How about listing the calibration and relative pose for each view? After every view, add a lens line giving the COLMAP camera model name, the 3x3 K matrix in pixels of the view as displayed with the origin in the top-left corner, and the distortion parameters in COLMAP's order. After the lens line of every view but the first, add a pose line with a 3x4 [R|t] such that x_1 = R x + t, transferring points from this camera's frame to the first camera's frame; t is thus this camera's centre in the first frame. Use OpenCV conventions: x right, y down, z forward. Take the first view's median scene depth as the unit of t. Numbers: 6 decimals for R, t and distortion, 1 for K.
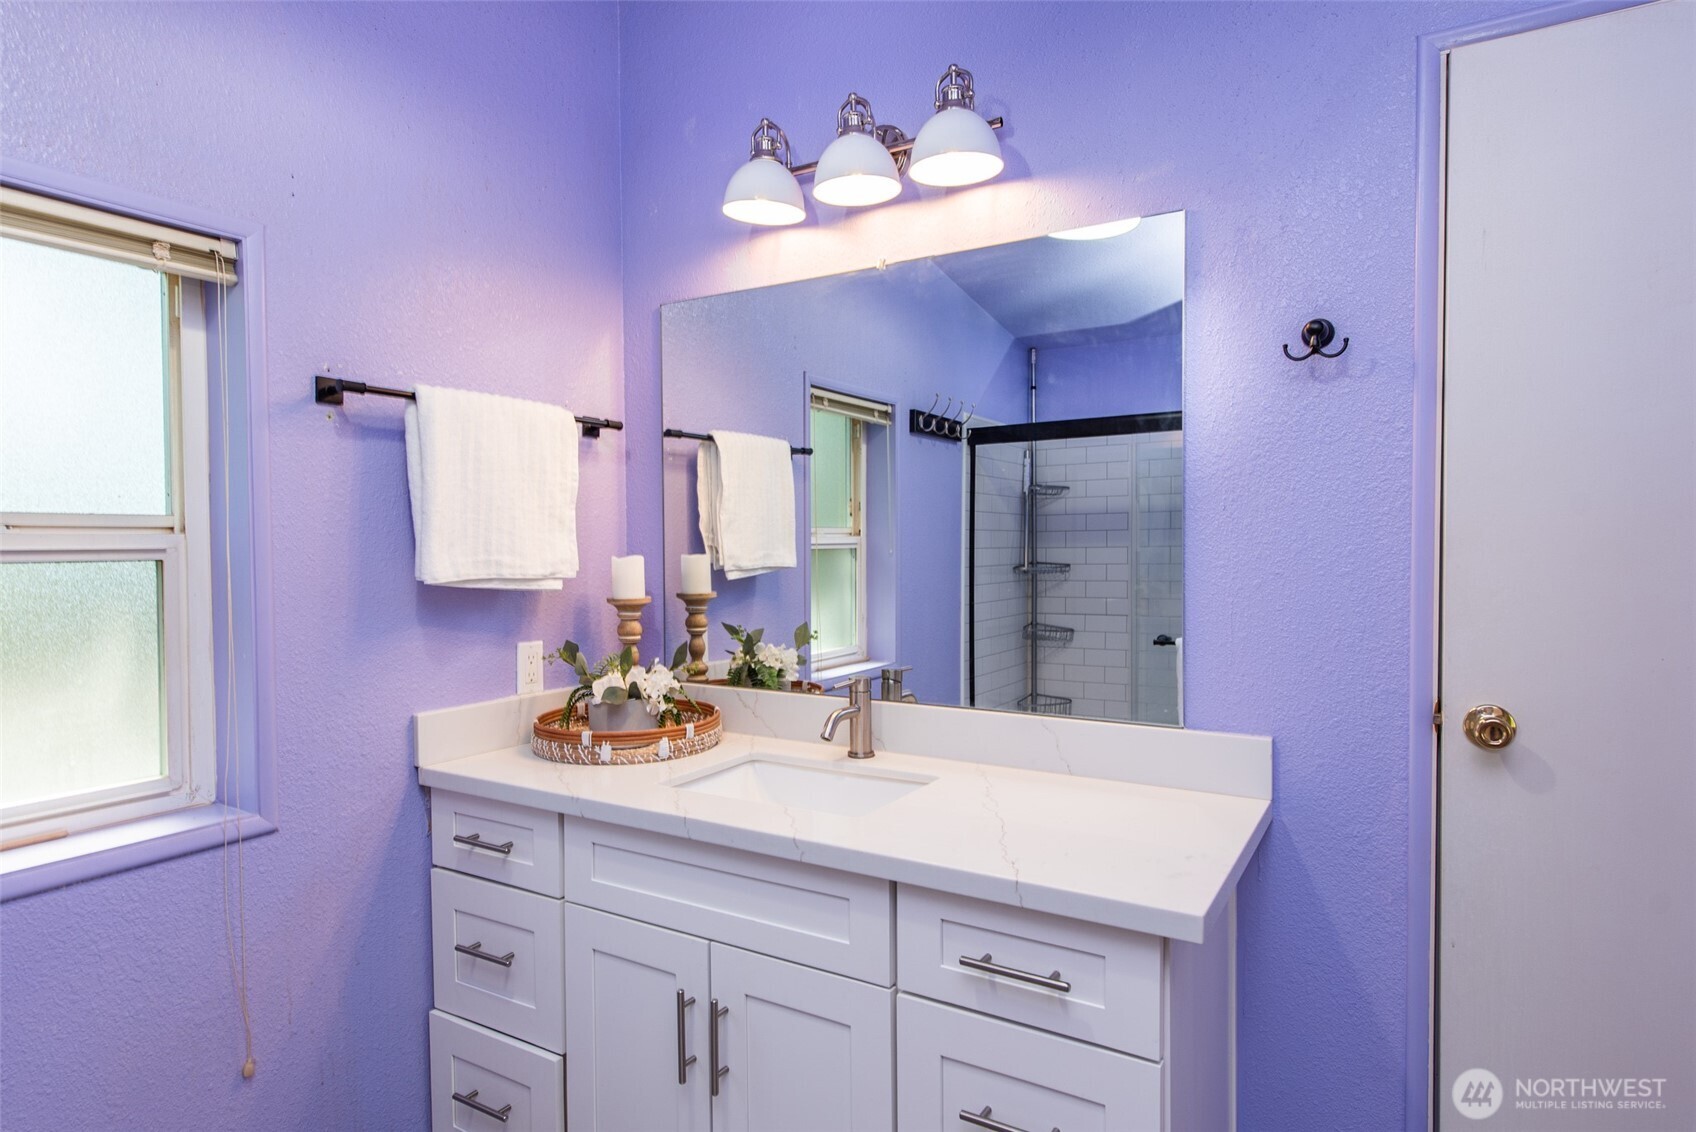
lens RADIAL K [[930.4, 0, 848.0], [0, 930.4, 566.0], [0, 0, 1]] dist [-0.003866, -0.000524]
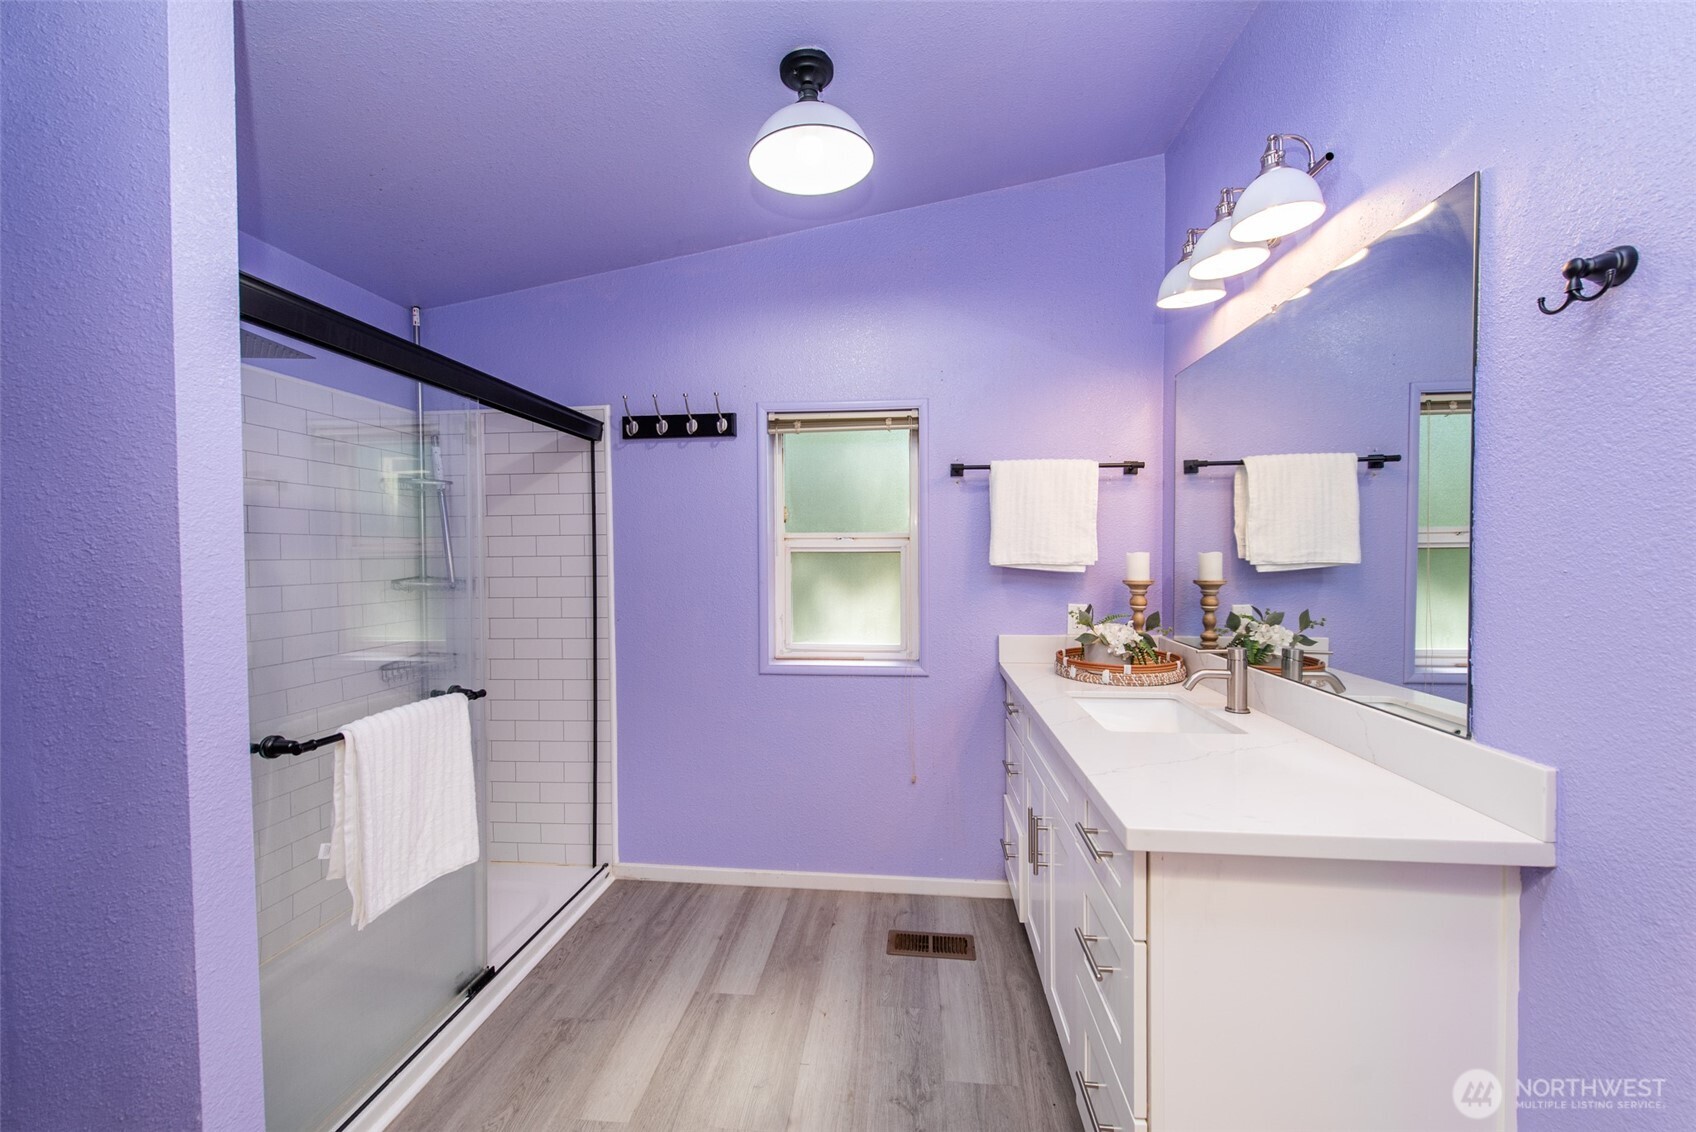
lens RADIAL K [[663.2, 0, 848.0], [0, 663.2, 566.0], [0, 0, 1]] dist [0.002340, 0.000217]
pose [[0.425645, 0.021943, -0.904624, 0.601359], [-0.020596, 0.999682, 0.014558, 0.006226], [0.904656, 0.012435, 0.425961, 0.143967]]
